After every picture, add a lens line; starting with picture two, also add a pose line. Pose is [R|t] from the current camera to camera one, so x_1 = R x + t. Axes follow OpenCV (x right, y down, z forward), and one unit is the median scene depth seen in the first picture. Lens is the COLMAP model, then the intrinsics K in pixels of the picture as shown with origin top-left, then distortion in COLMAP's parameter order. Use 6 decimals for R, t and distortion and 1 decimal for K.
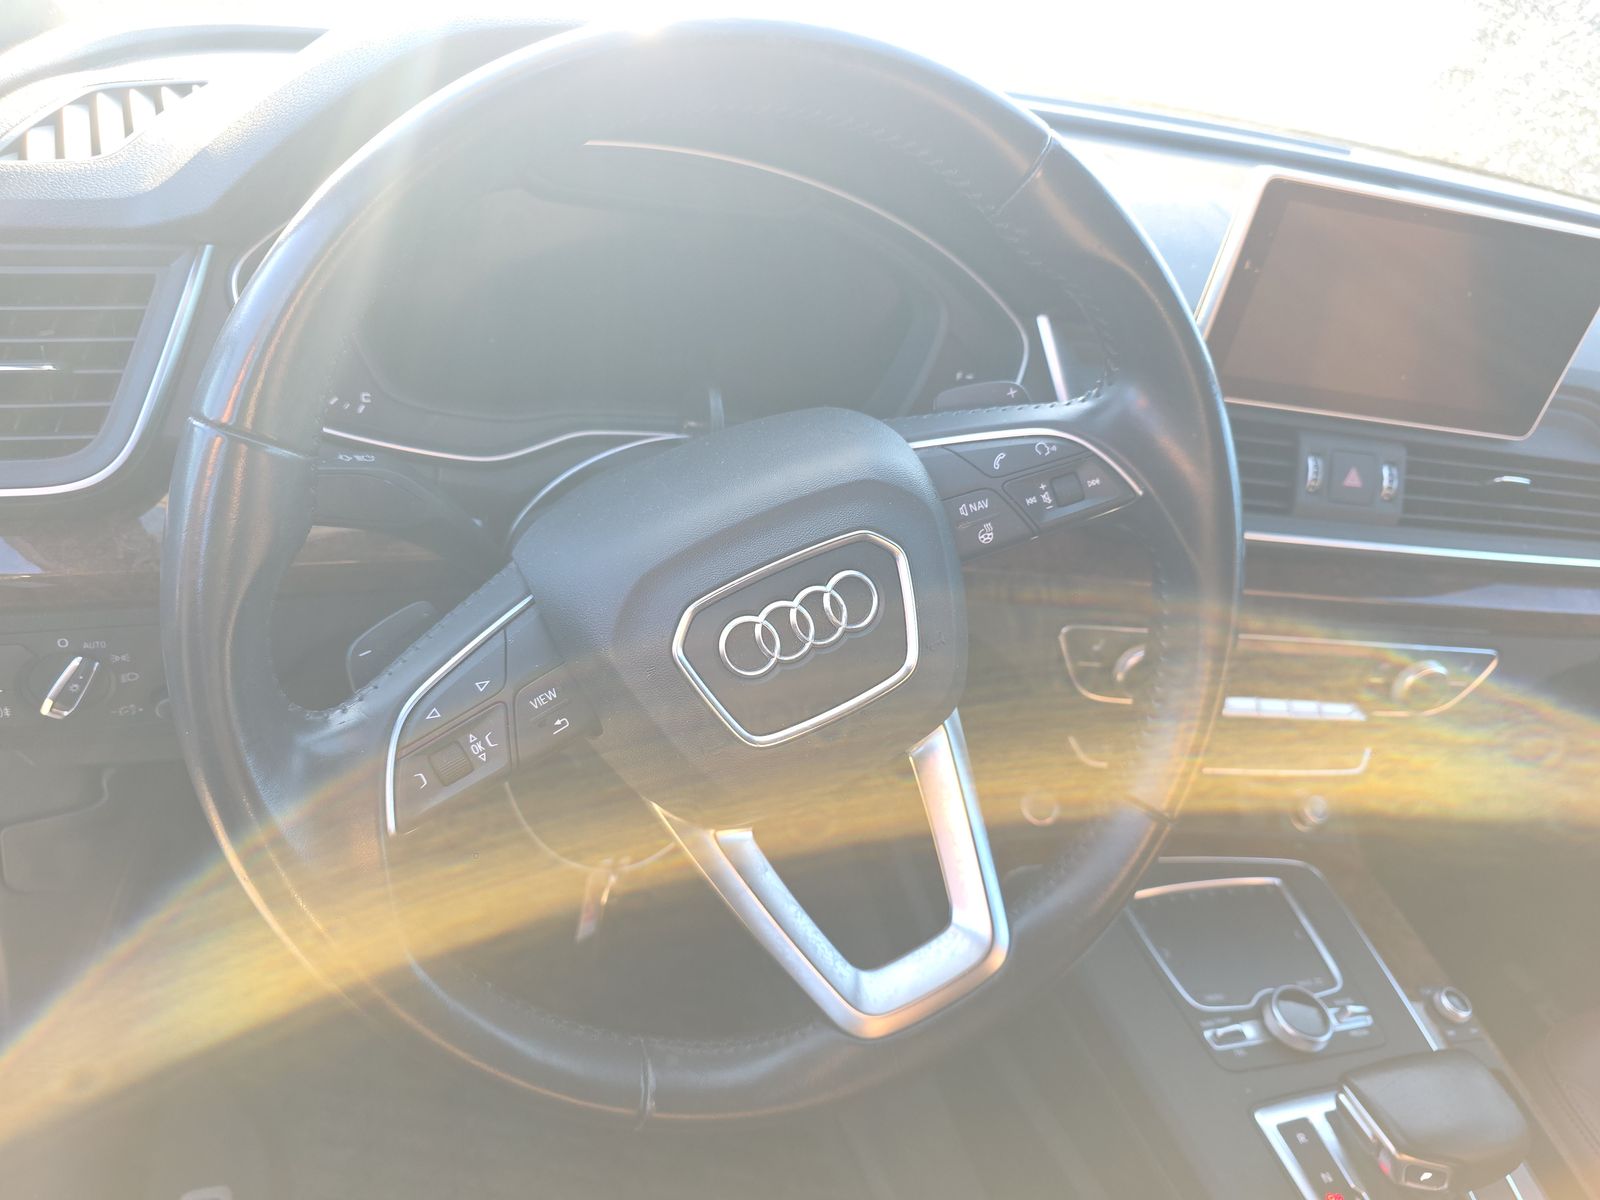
lens RADIAL K [[1092.0, 0, 805.4], [0, 1092.0, 606.2], [0, 0, 1]] dist [0.040024, -0.039459]
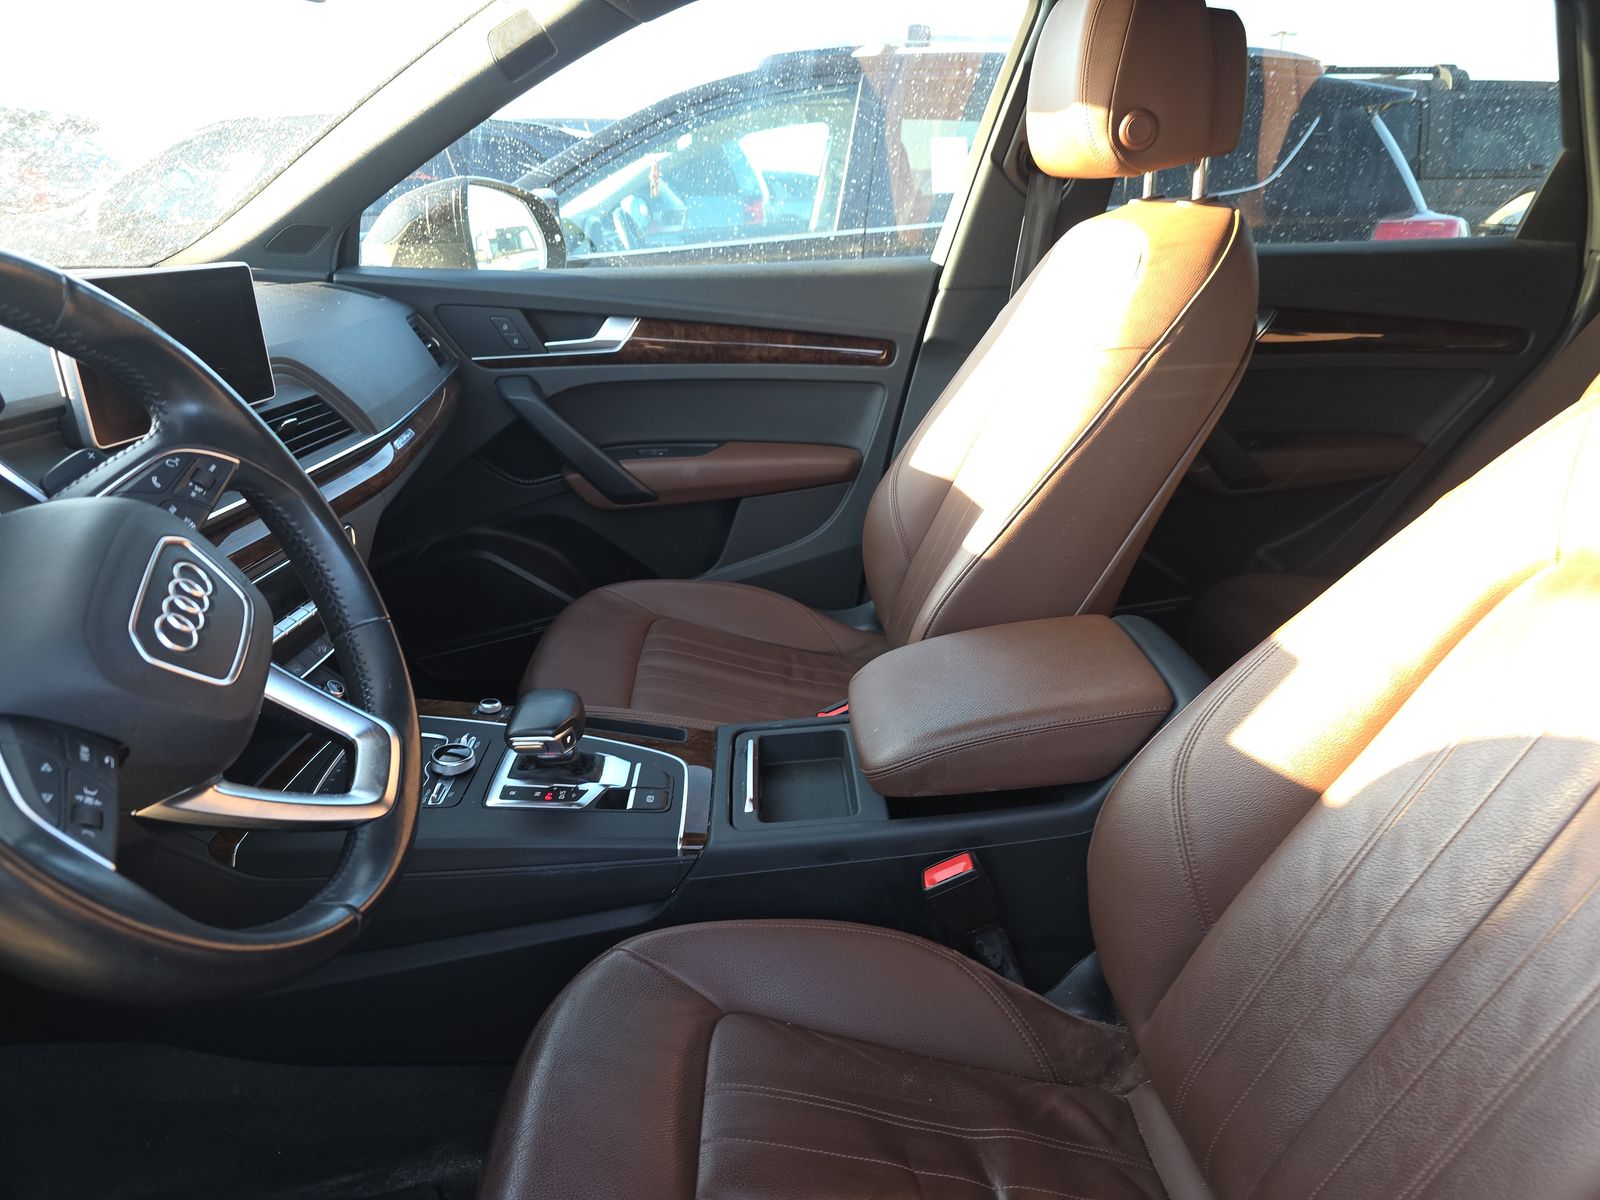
lens RADIAL K [[1092.0, 0, 805.4], [0, 1092.0, 606.2], [0, 0, 1]] dist [0.040024, -0.039459]
pose [[0.242975, -0.506583, 0.827247, -0.604725], [0.561433, 0.768889, 0.305946, 0.018898], [-0.791048, 0.390106, 0.471233, -0.195705]]
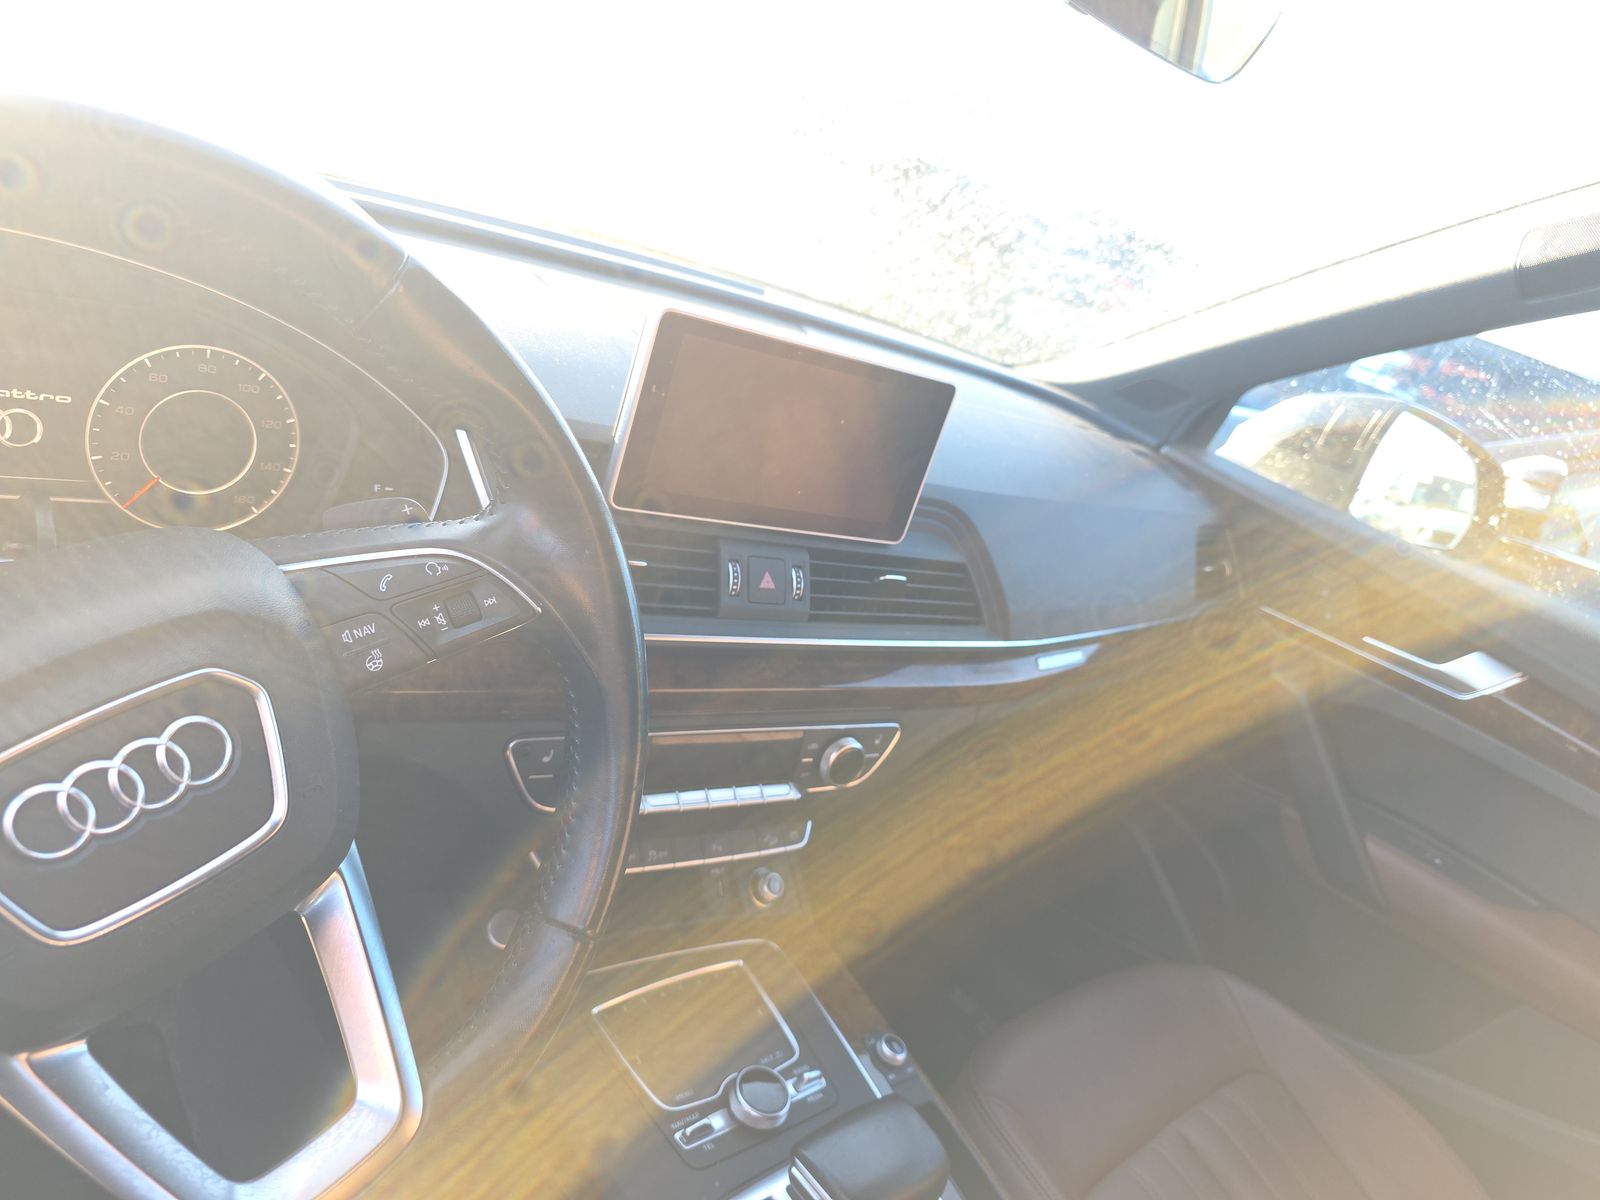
lens RADIAL K [[1078.5, 0, 800.0], [0, 1078.5, 600.0], [0, 0, 1]] dist [0.049174, -0.059715]
pose [[0.908052, -0.042125, 0.416734, 0.075372], [0.080928, 0.993827, -0.075879, -0.012458], [-0.410965, 0.102628, 0.905856, 0.006572]]
